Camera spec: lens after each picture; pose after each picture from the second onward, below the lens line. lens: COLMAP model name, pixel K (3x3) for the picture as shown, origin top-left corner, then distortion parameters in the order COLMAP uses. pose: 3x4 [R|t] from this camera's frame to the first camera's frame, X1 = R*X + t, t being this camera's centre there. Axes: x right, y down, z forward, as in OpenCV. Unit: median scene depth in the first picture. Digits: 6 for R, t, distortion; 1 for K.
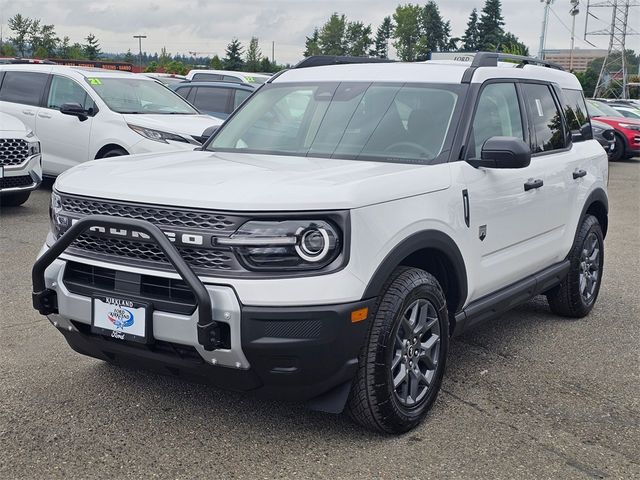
lens RADIAL K [[911.9, 0, 318.8], [0, 911.9, 230.9], [0, 0, 1]] dist [-0.017979, 0.056207]
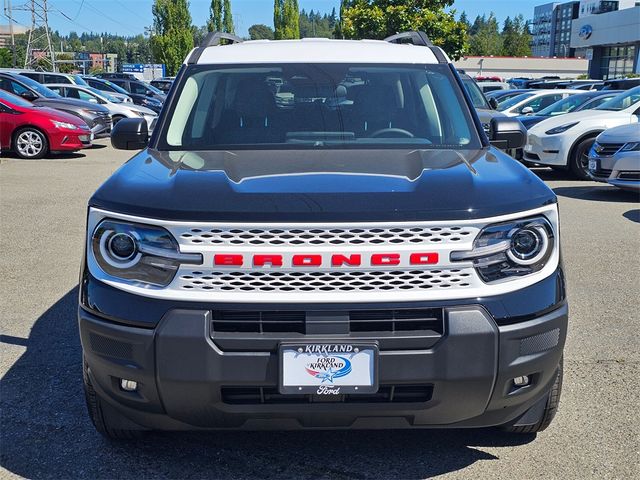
lens RADIAL K [[886.0, 0, 323.8], [0, 886.0, 269.1], [0, 0, 1]] dist [0.024529, 0.068174]
pose [[0.822873, -0.135131, 0.551923, -0.636351], [0.096102, 0.990415, 0.099210, -0.067413], [-0.560039, -0.028596, 0.827972, 0.362721]]
